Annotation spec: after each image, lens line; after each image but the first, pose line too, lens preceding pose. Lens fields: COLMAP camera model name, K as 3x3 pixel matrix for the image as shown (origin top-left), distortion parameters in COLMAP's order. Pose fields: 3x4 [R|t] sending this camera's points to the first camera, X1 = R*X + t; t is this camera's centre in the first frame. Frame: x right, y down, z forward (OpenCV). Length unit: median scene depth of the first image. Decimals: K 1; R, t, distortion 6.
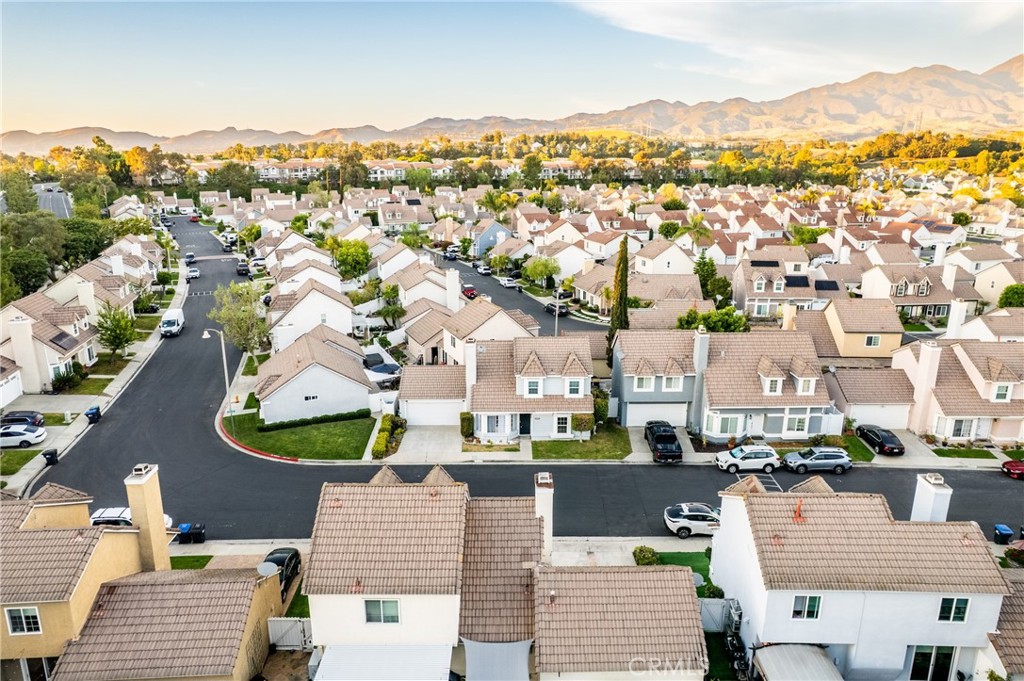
lens RADIAL K [[670.6, 0, 537.2], [0, 670.6, 341.1], [0, 0, 1]] dist [-0.078729, 0.078221]
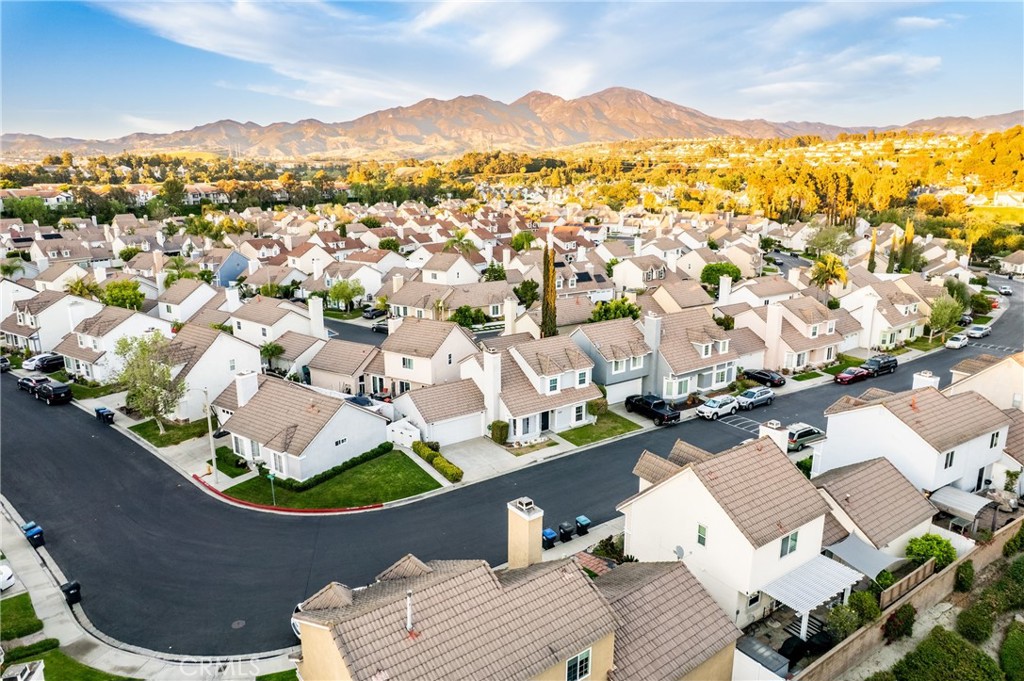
lens RADIAL K [[664.2, 0, 517.3], [0, 664.2, 340.5], [0, 0, 1]] dist [-0.067585, 0.055990]
pose [[0.838354, -0.142008, 0.526305, -0.342164], [0.156299, 0.987555, 0.017492, -0.016698], [-0.522239, 0.067596, 0.850116, 0.059642]]
